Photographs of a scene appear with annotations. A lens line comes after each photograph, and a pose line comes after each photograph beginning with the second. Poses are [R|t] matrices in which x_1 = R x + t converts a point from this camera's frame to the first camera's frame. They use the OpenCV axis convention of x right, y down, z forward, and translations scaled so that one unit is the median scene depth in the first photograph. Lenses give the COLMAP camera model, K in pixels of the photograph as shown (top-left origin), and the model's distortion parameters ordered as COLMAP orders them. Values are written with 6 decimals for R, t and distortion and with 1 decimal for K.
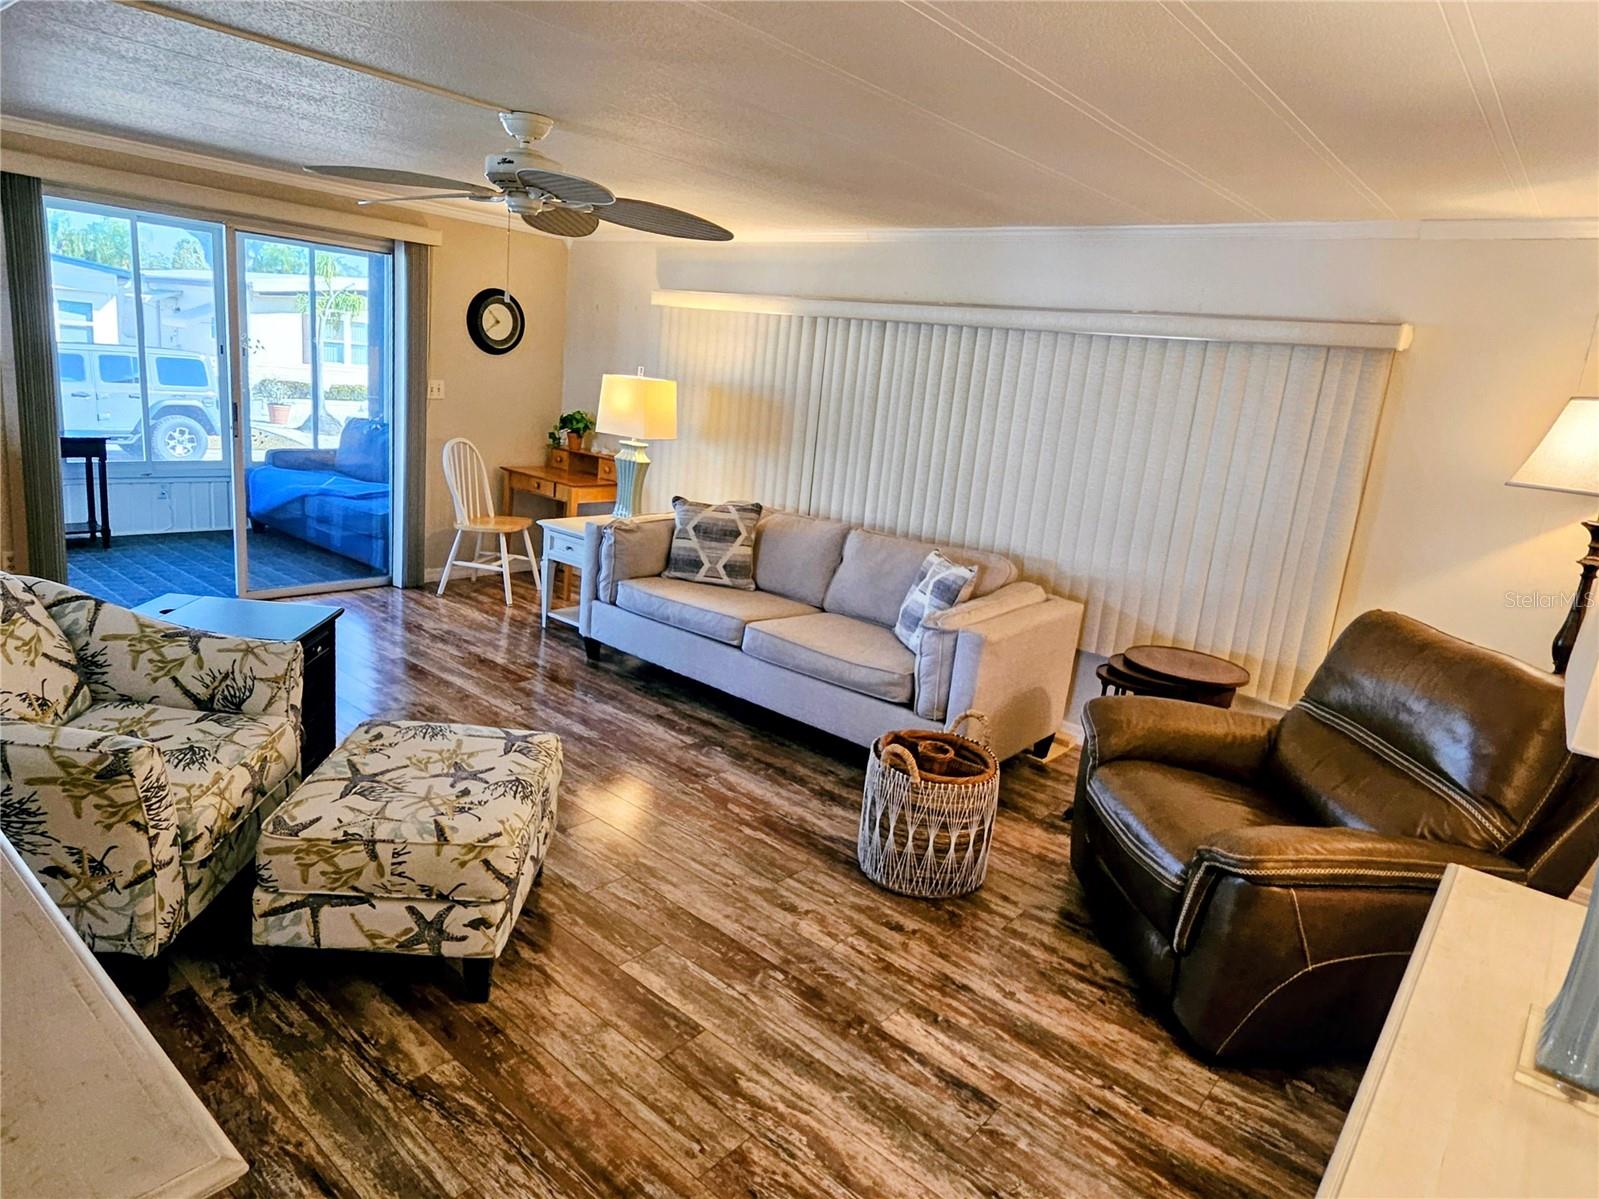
lens RADIAL K [[970.6, 0, 780.6], [0, 970.6, 595.7], [0, 0, 1]] dist [-0.001701, -0.000645]
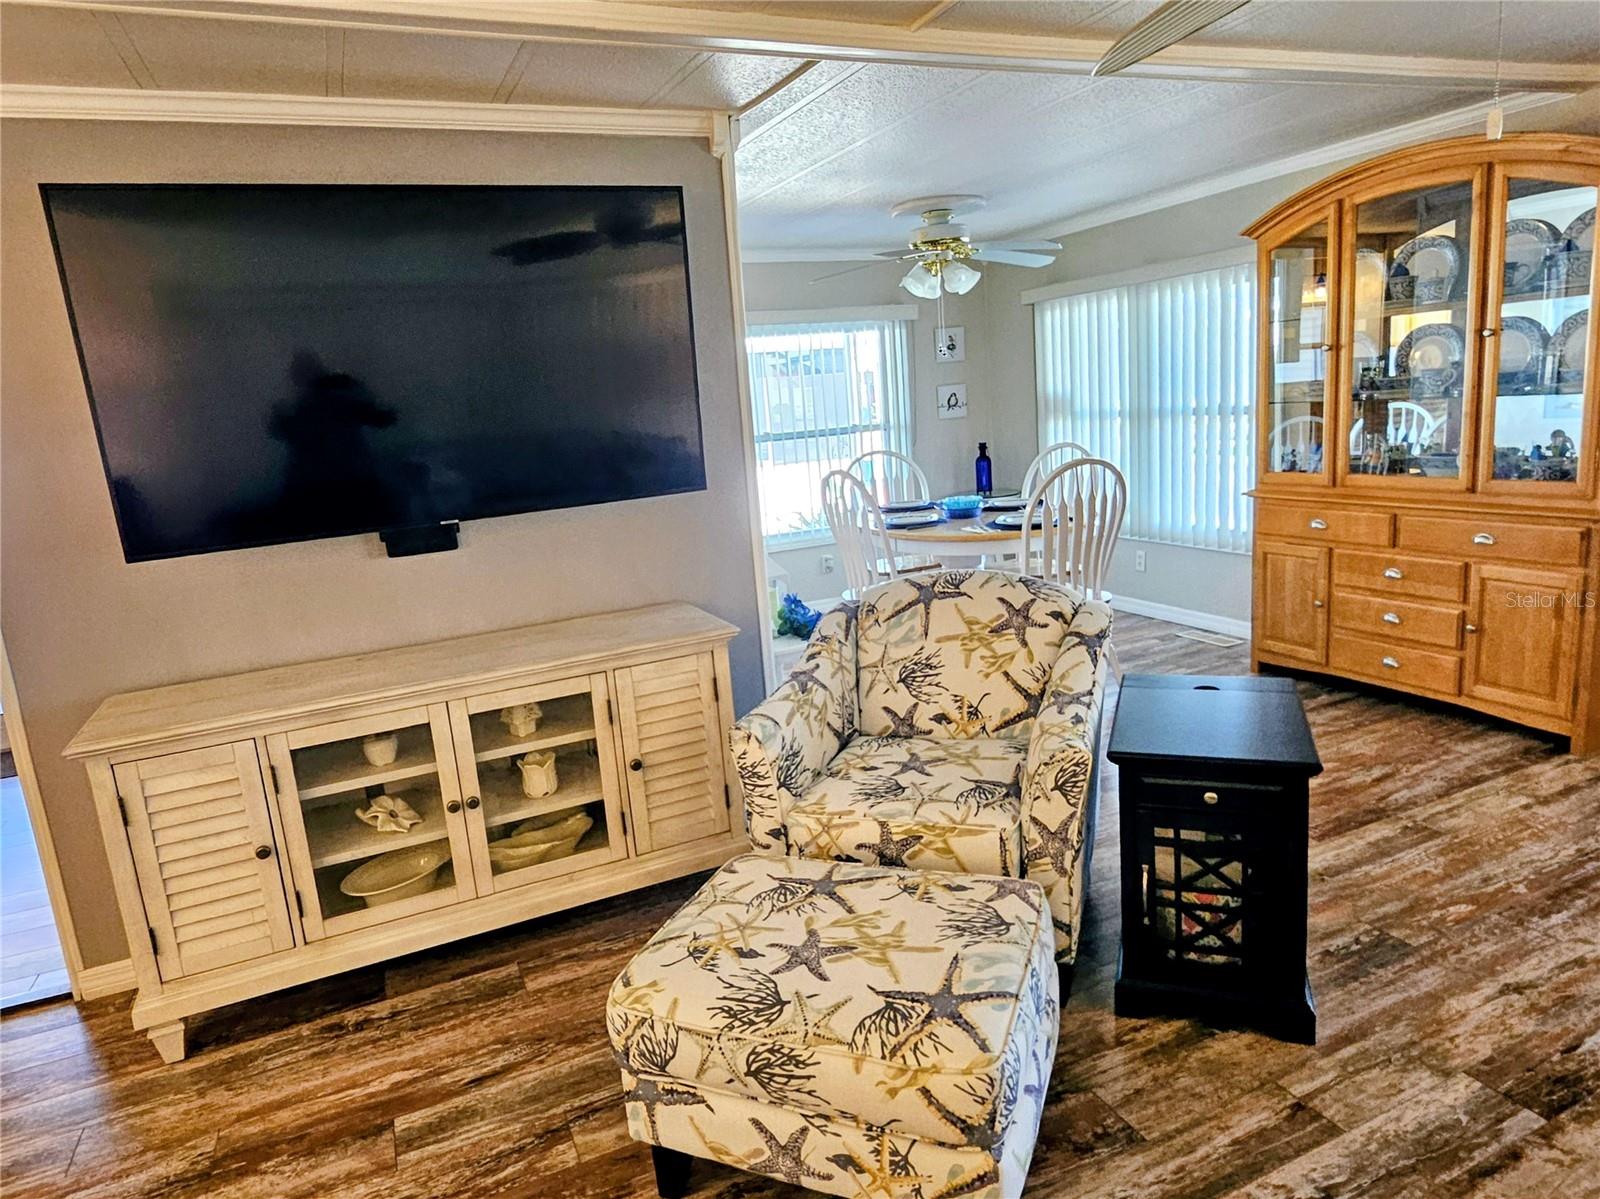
lens RADIAL K [[985.6, 0, 787.2], [0, 985.6, 592.7], [0, 0, 1]] dist [-0.004971, -0.002211]
pose [[-0.432760, 0.120110, -0.893472, 0.243418], [-0.170012, 0.962428, 0.211727, -0.184981], [0.885333, 0.243528, -0.396080, 1.077580]]
